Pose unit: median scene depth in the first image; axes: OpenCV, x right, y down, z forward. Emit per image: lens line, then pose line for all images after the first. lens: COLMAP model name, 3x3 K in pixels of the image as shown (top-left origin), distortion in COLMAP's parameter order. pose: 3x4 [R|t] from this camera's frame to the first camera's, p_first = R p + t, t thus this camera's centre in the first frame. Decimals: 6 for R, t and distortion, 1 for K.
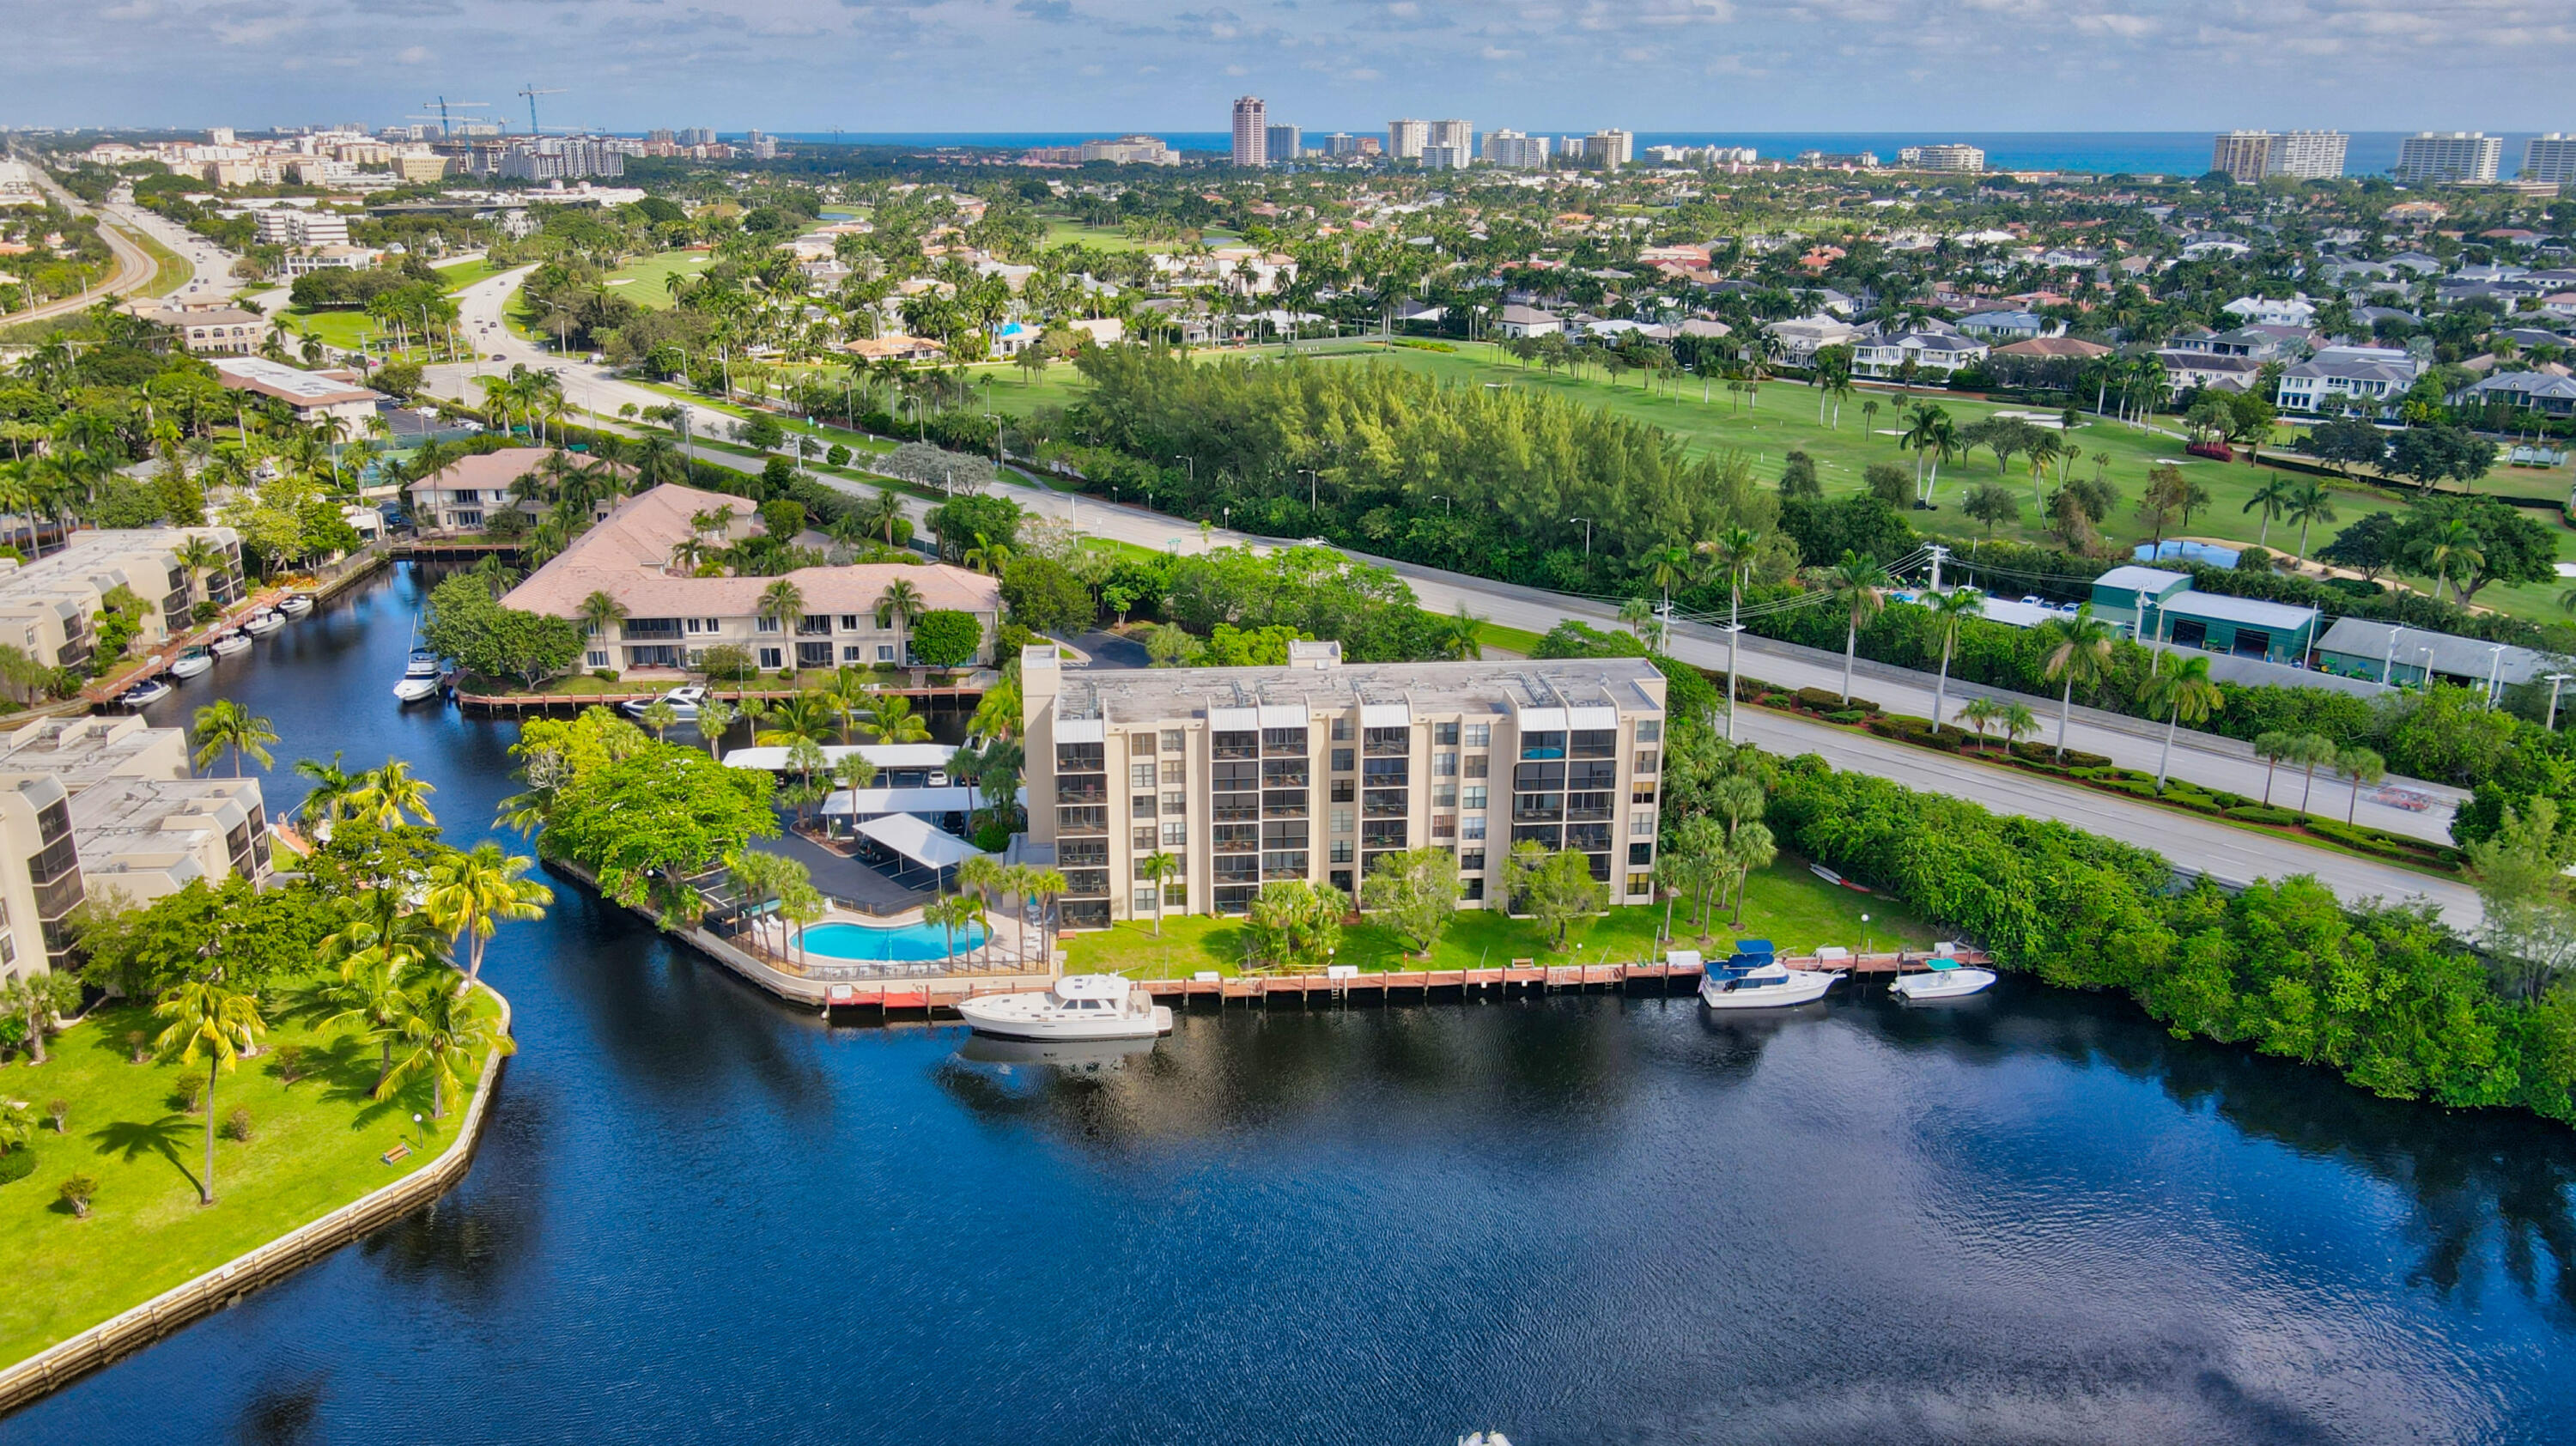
lens RADIAL K [[1901.0, 0, 1267.5], [0, 1901.0, 735.2], [0, 0, 1]] dist [-0.013937, 0.055030]
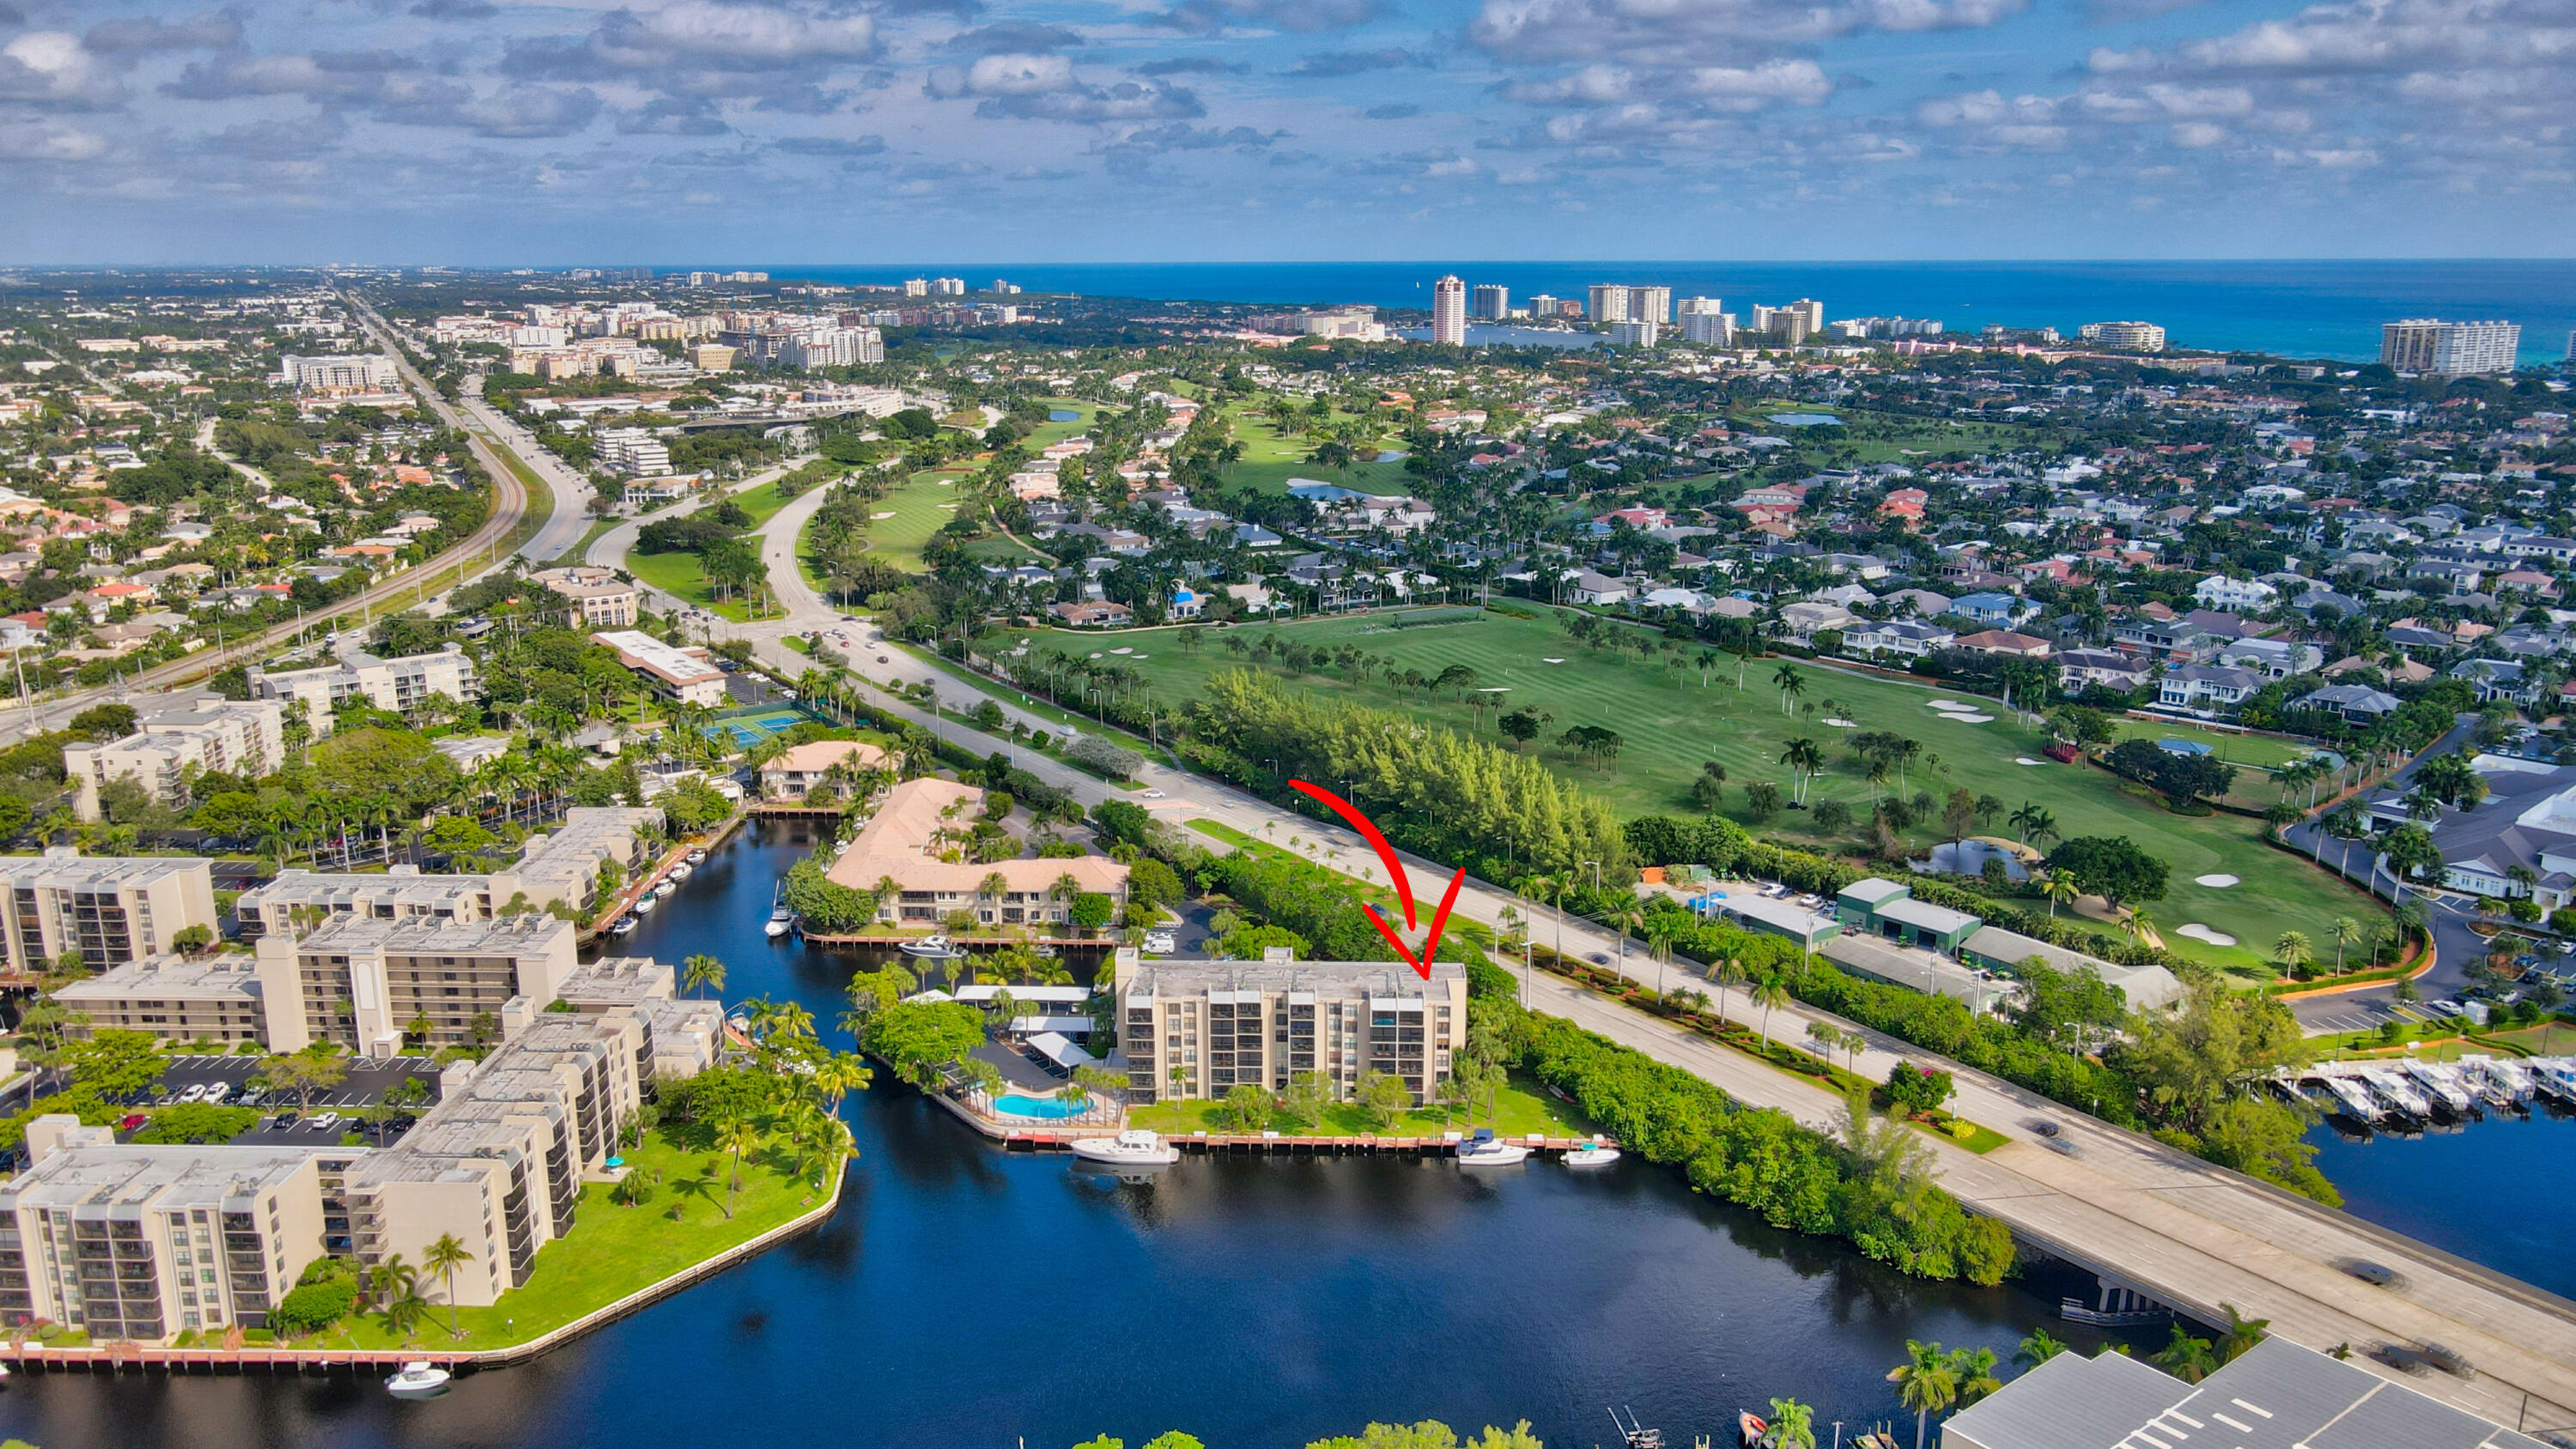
lens RADIAL K [[1900.7, 0, 1267.5], [0, 1900.7, 736.7], [0, 0, 1]] dist [-0.013937, 0.055030]
pose [[0.993256, 0.025937, -0.113002, 0.217968], [-0.032681, 0.997767, -0.058244, -0.147443], [0.111239, 0.061544, 0.991886, -0.828512]]
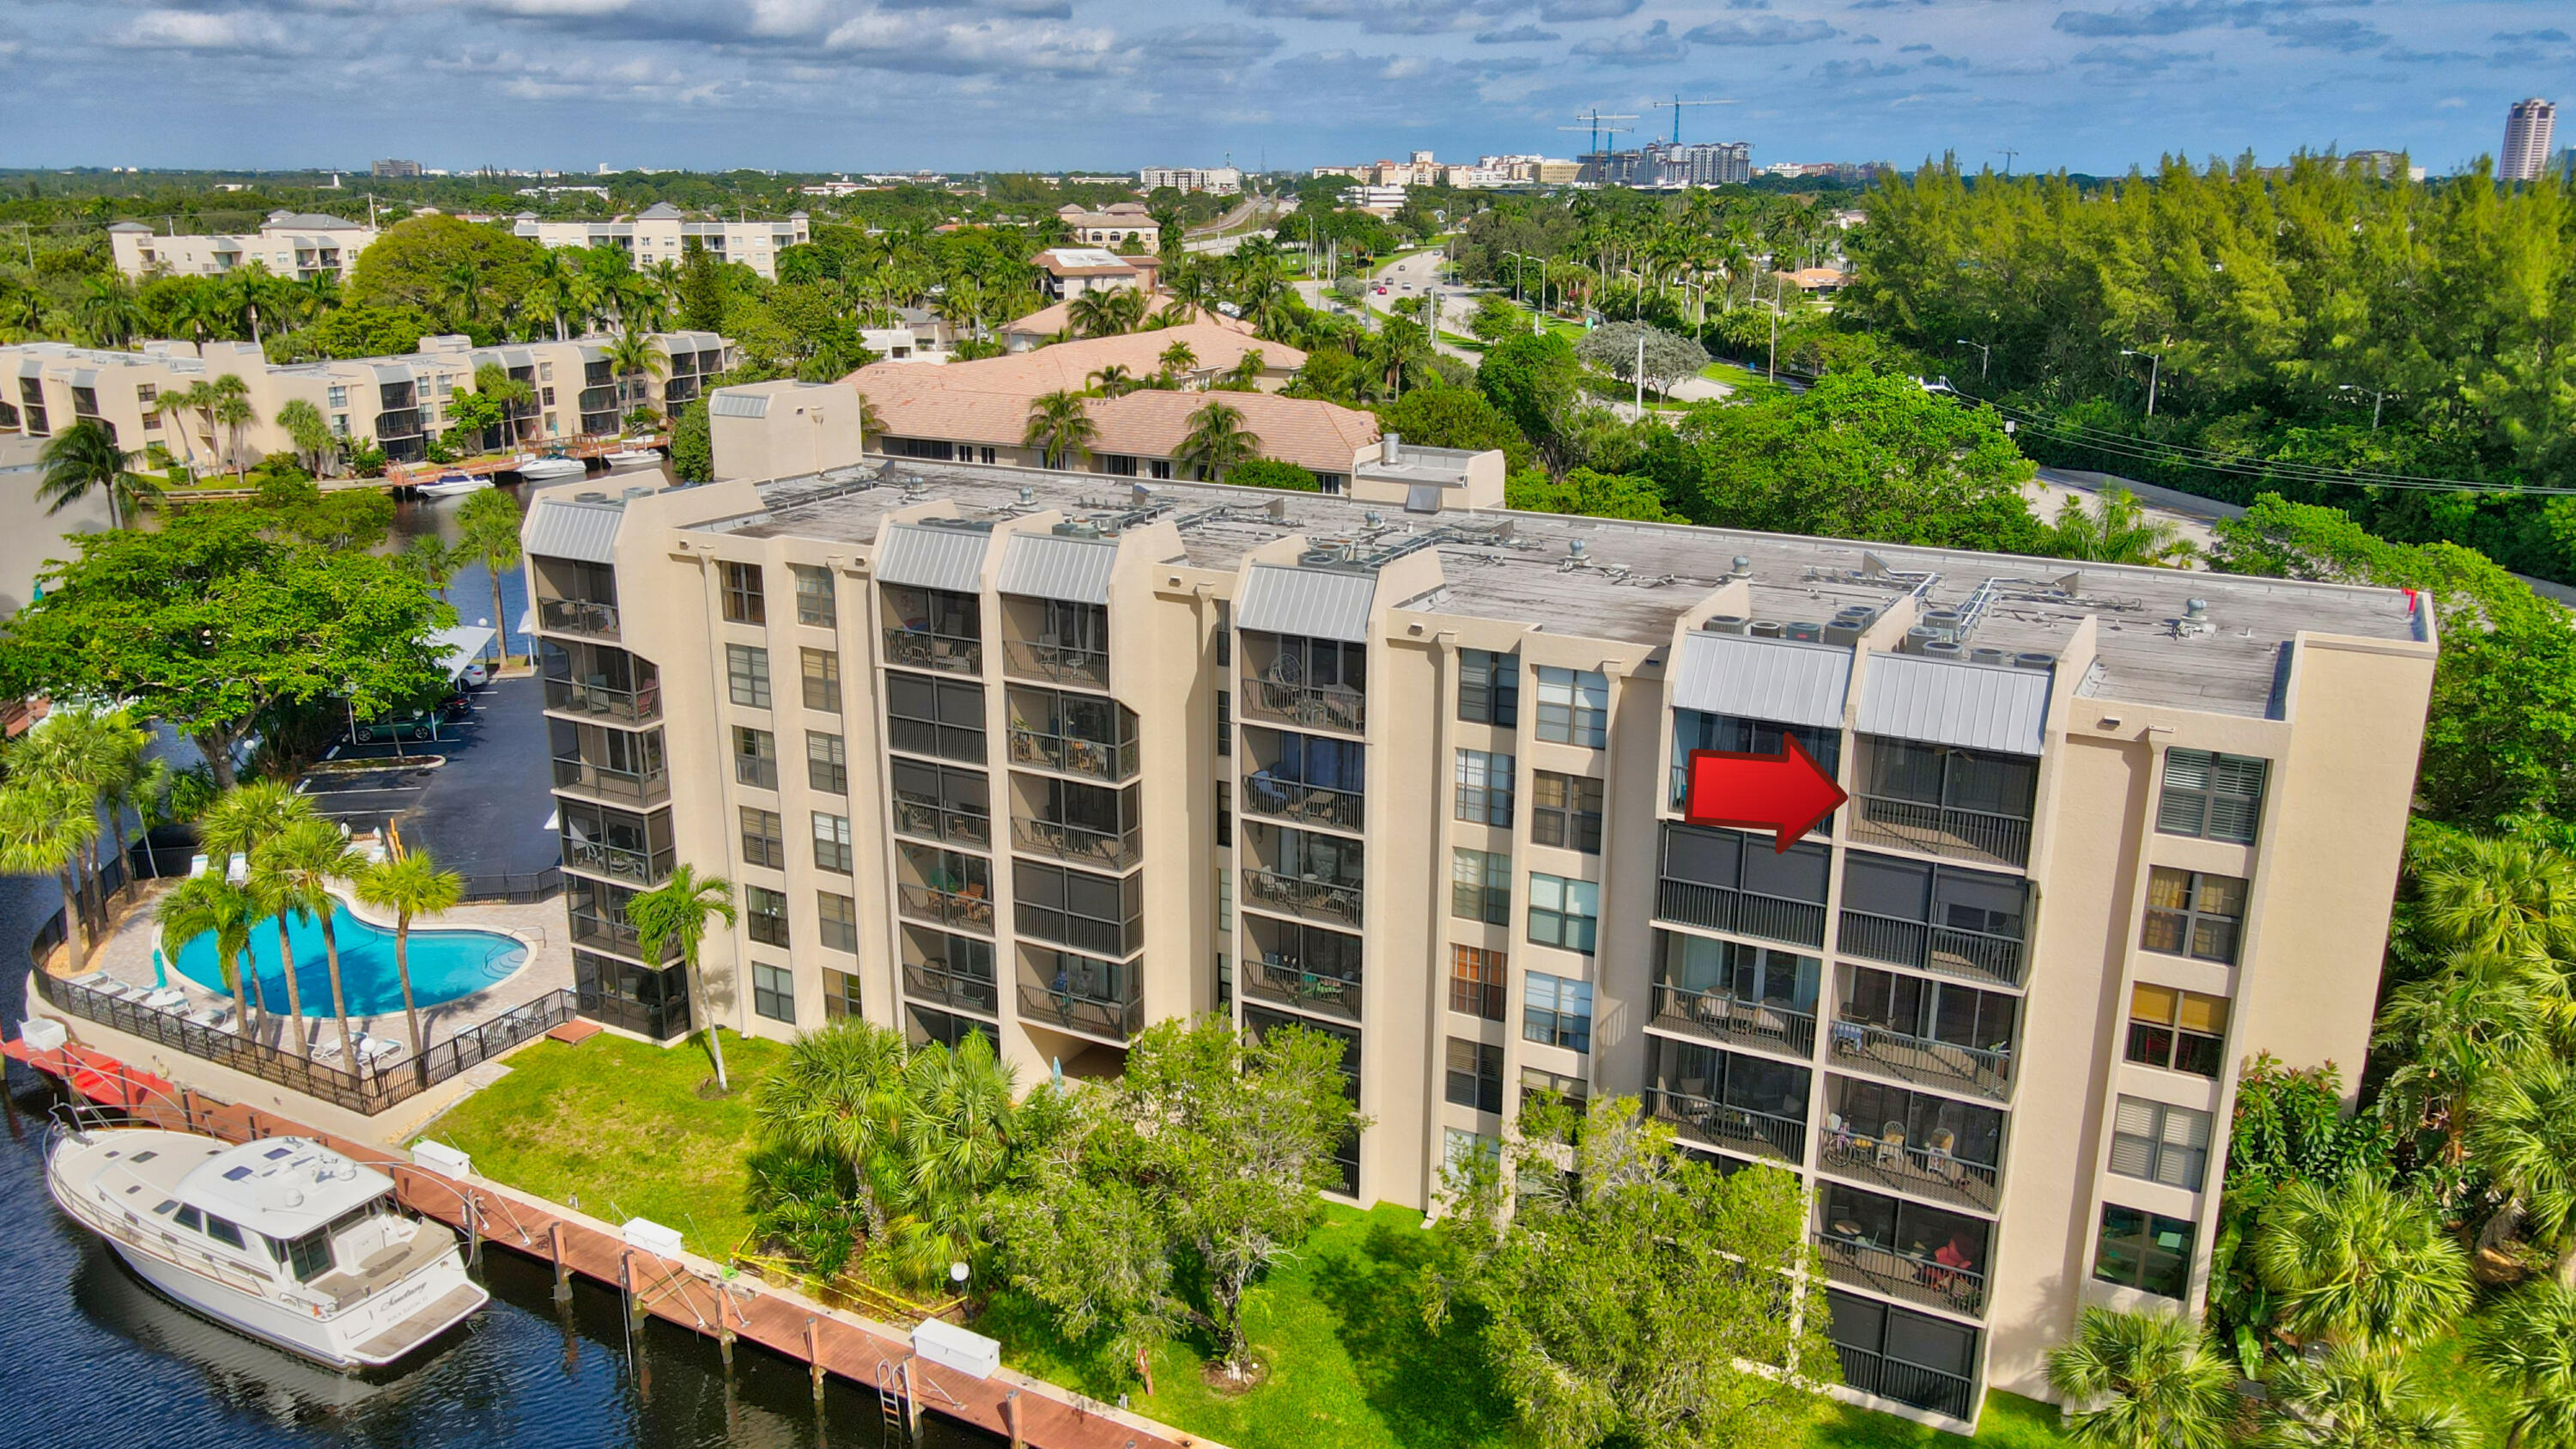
lens RADIAL K [[1903.0, 0, 1275.9], [0, 1903.0, 722.0], [0, 0, 1]] dist [0.008730, 0.010451]
pose [[0.833322, 0.154449, -0.530774, 0.216713], [-0.170462, 0.985180, 0.019049, 0.004267], [0.525850, 0.074603, 0.847300, 0.672809]]
